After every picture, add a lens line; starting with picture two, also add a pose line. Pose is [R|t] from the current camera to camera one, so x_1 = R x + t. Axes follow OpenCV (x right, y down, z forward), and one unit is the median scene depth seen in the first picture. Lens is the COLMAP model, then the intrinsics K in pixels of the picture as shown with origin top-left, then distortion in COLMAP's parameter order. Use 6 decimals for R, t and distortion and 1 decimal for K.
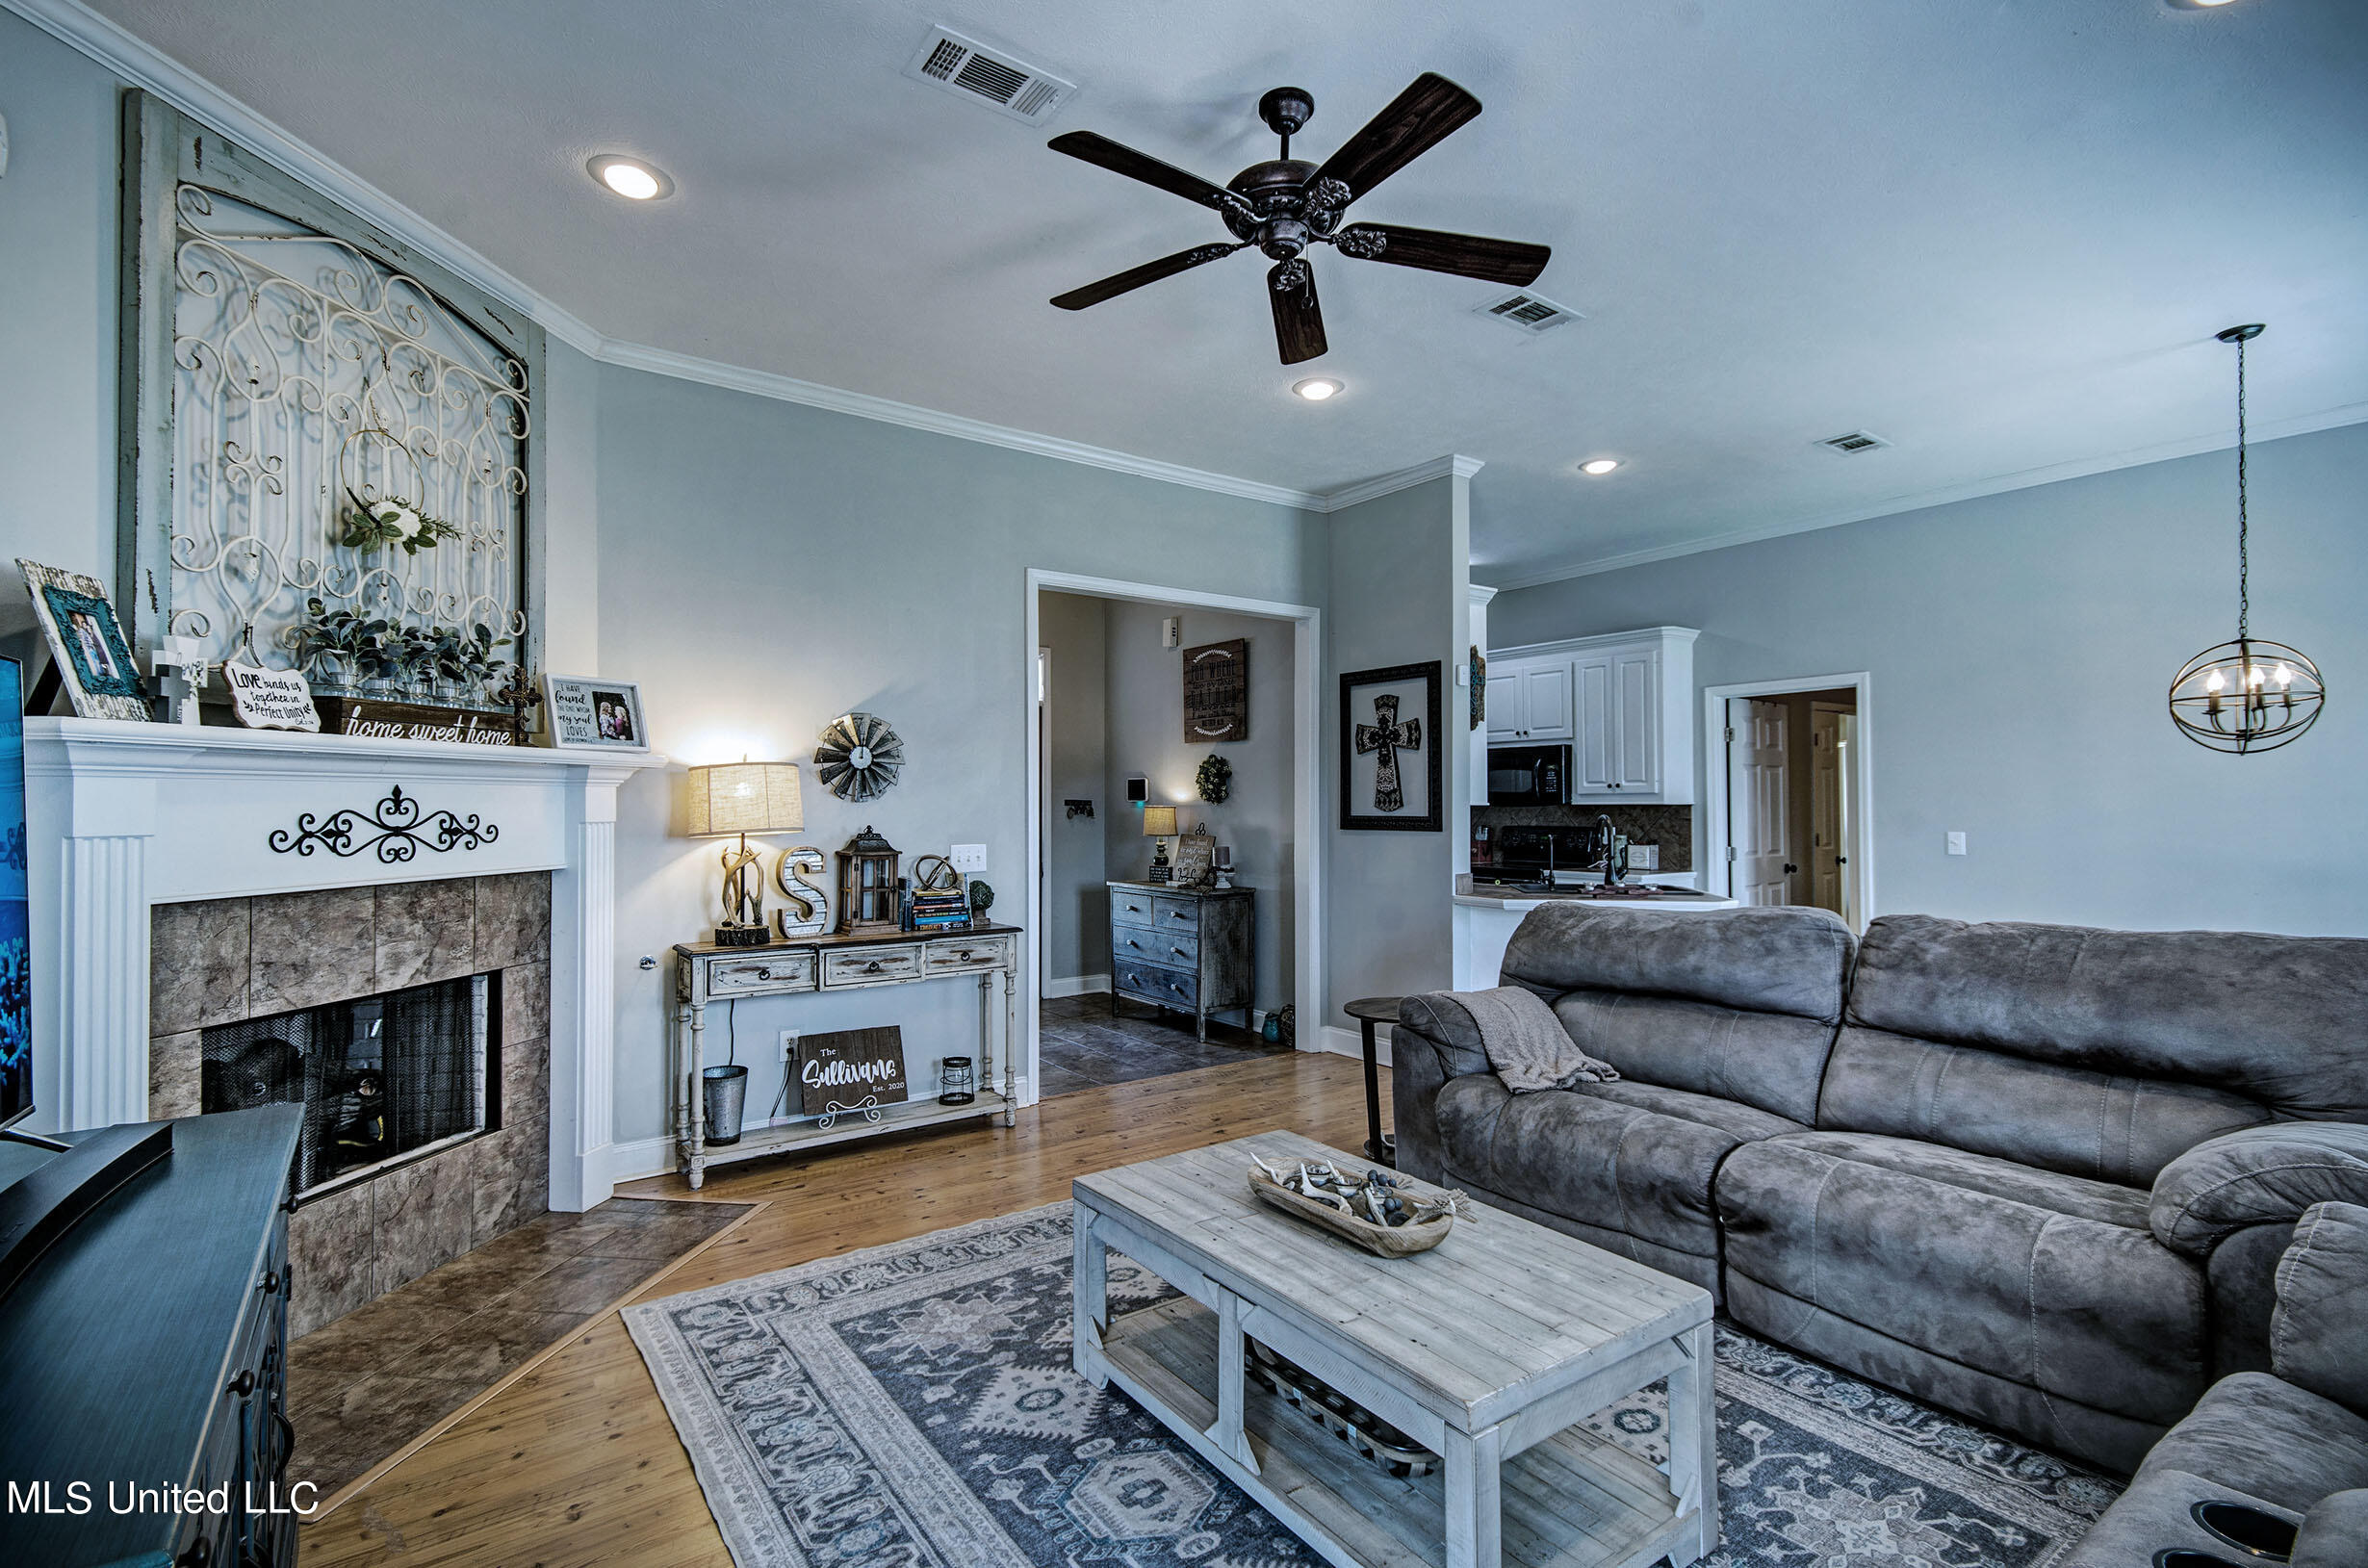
lens RADIAL K [[1092.9, 0, 1177.3], [0, 1092.9, 782.4], [0, 0, 1]] dist [-0.000142, 0.000027]
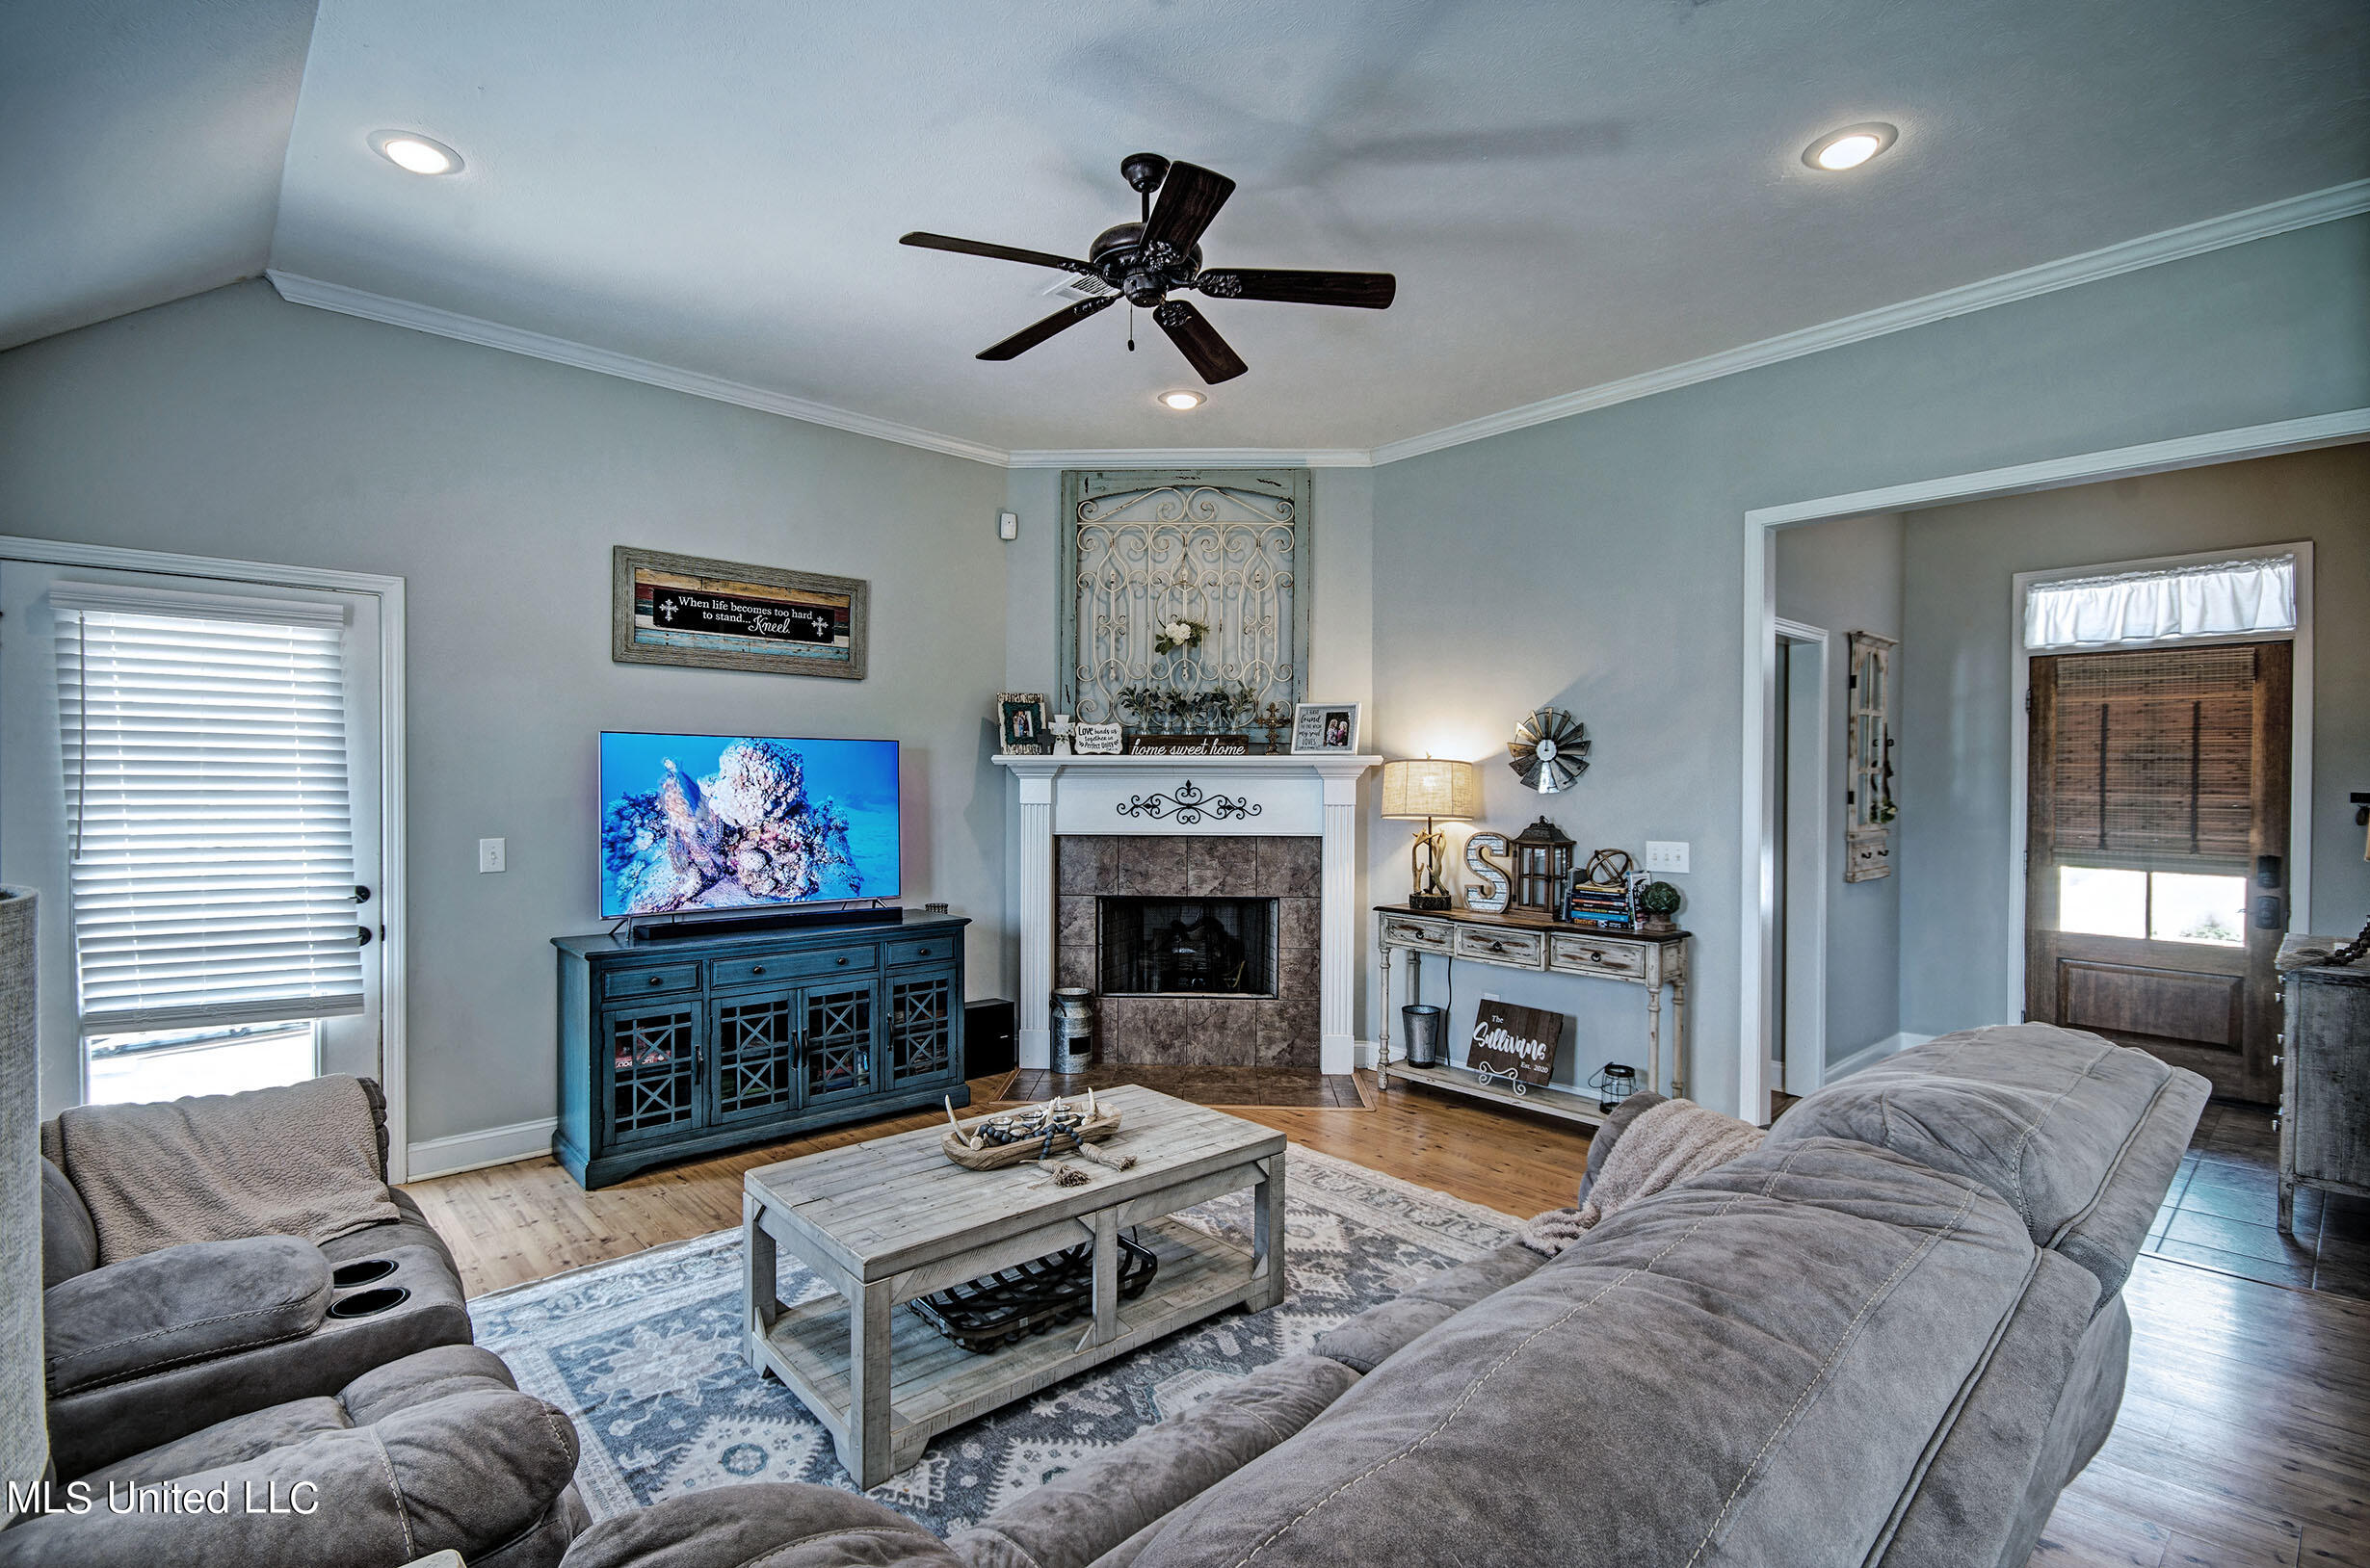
lens RADIAL K [[1093.7, 0, 1185.1], [0, 1093.7, 785.1], [0, 0, 1]] dist [-0.000142, 0.000027]
pose [[0.104474, 0.005505, -0.994512, 0.863377], [0.012180, 0.999903, 0.006815, -0.001299], [0.994453, -0.012825, 0.104397, 0.663944]]
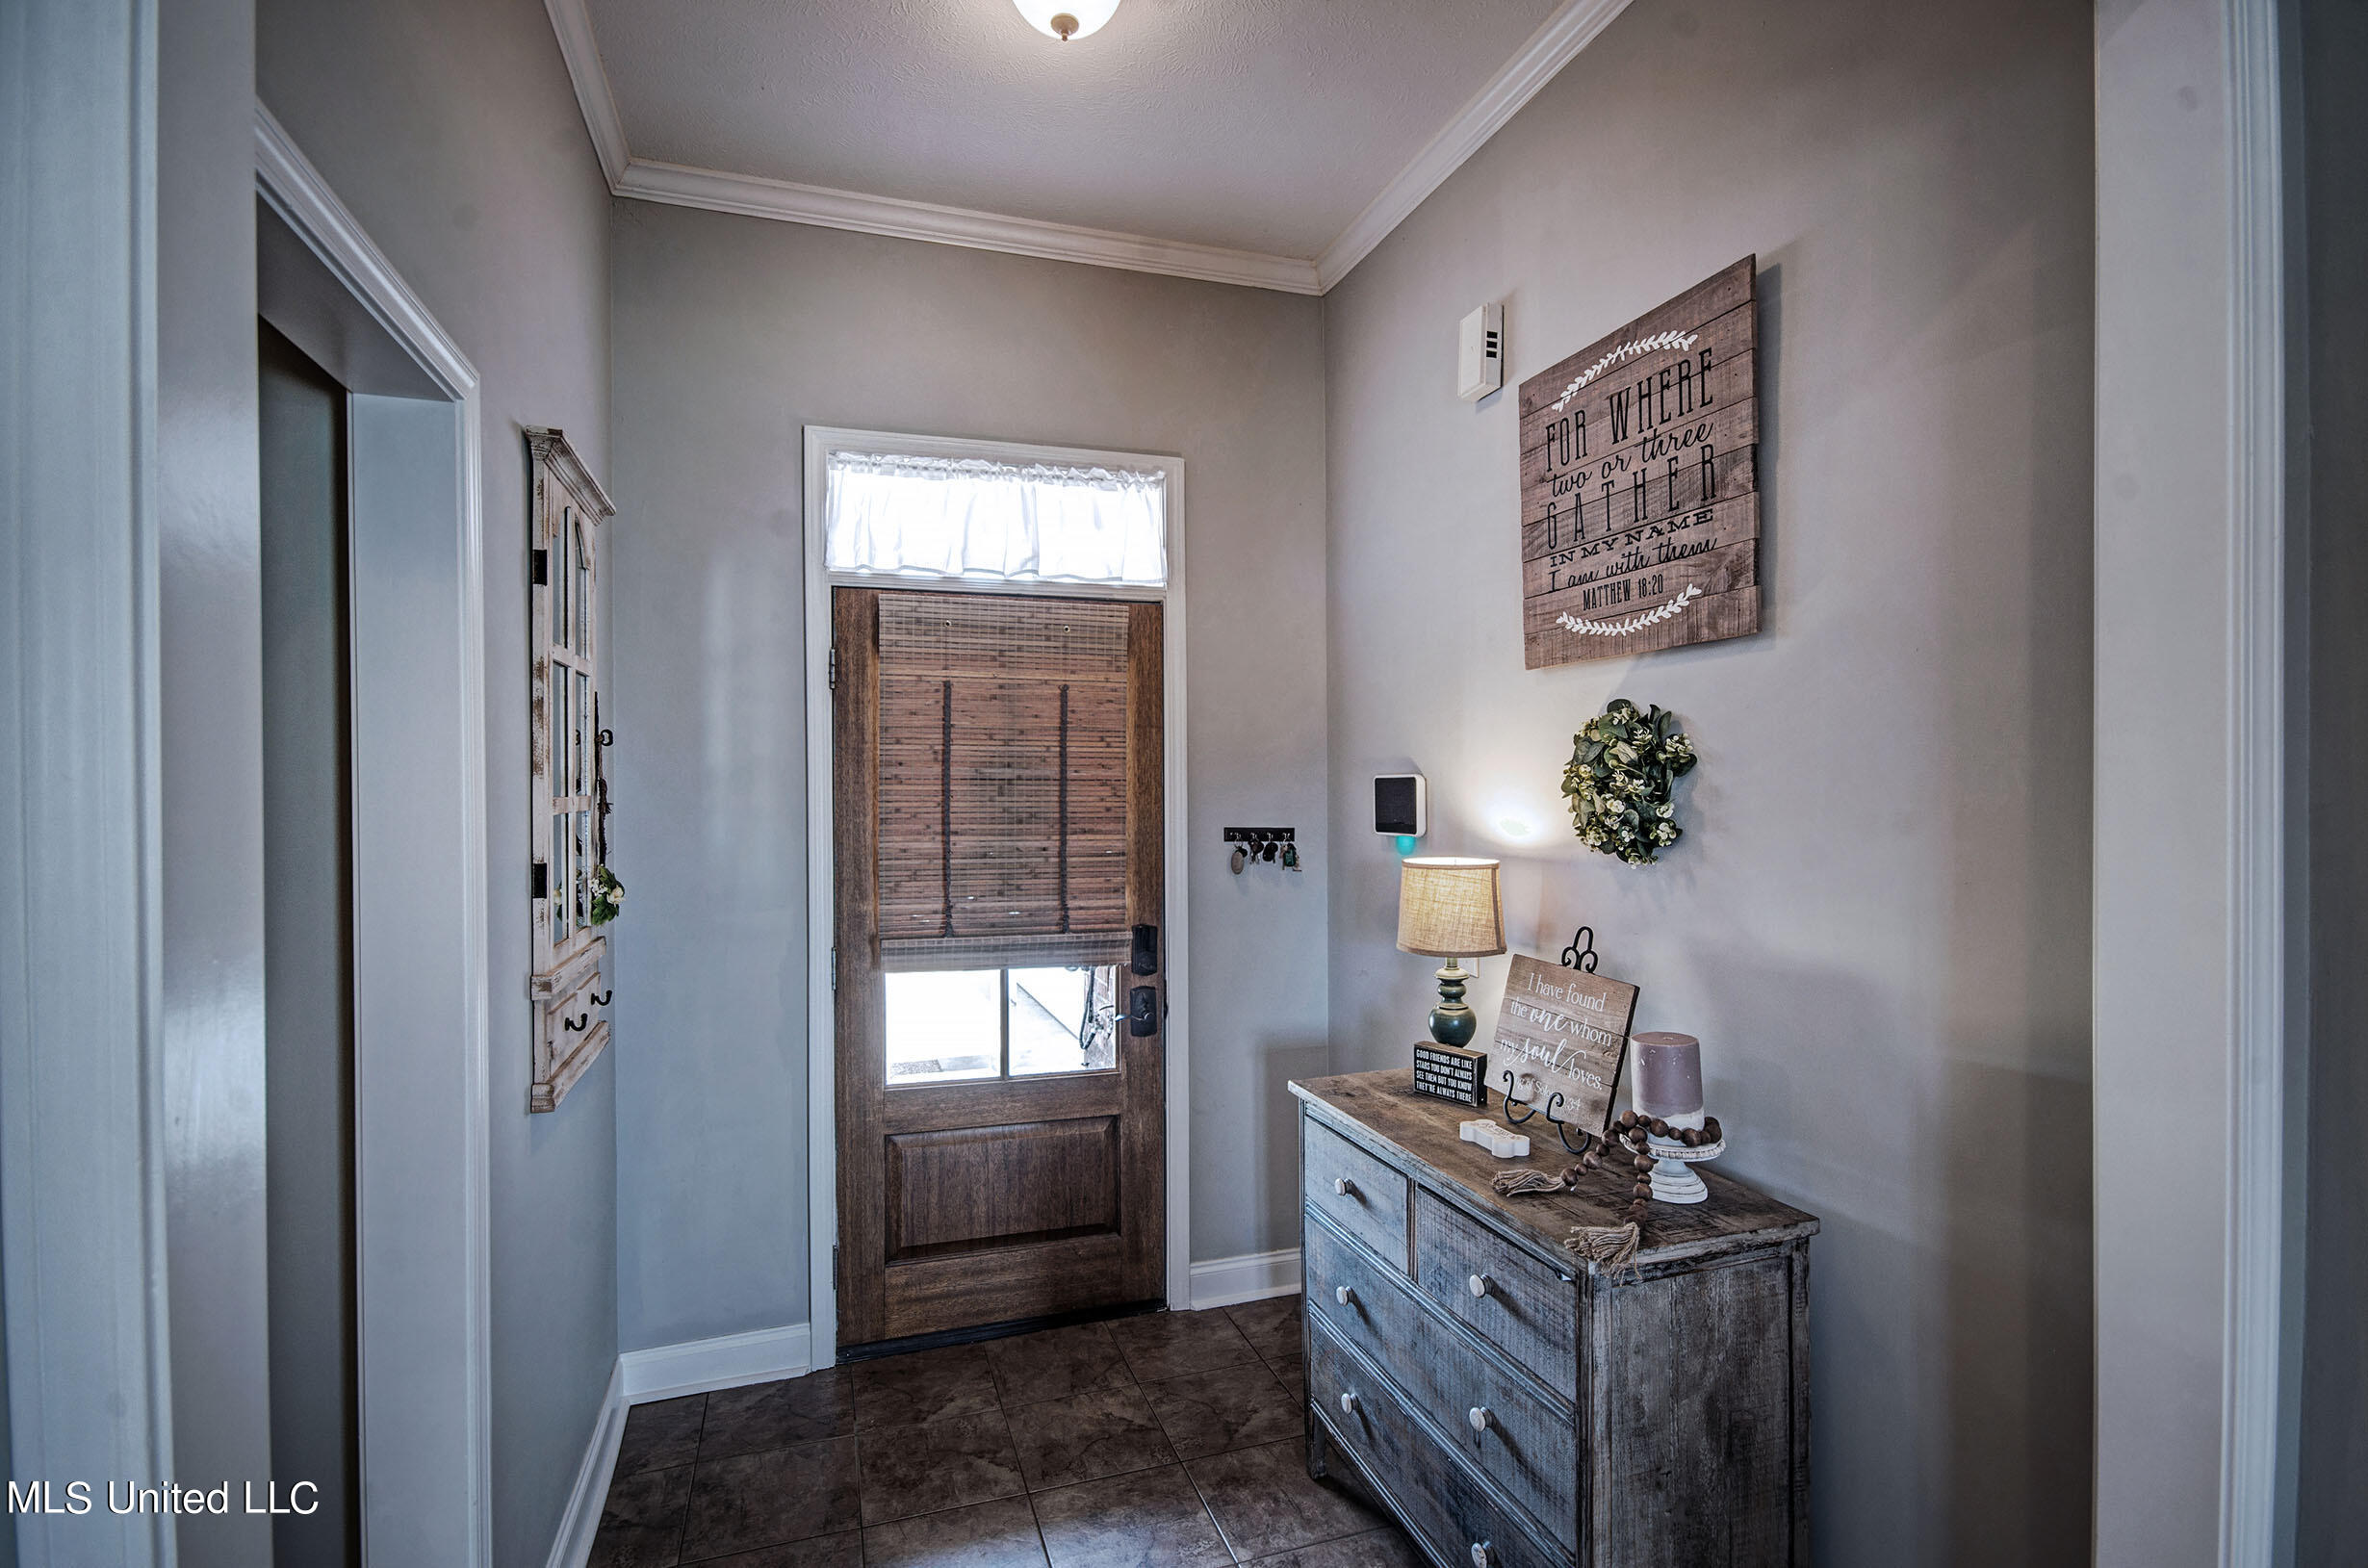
lens RADIAL K [[1092.9, 0, 1146.4], [0, 1092.9, 796.2], [0, 0, 1]] dist [-0.000142, 0.000027]
pose [[0.945421, -0.003855, -0.325829, 0.011782], [0.011767, 0.999682, 0.022315, -0.012938], [0.325639, -0.024931, 0.945165, 1.255749]]
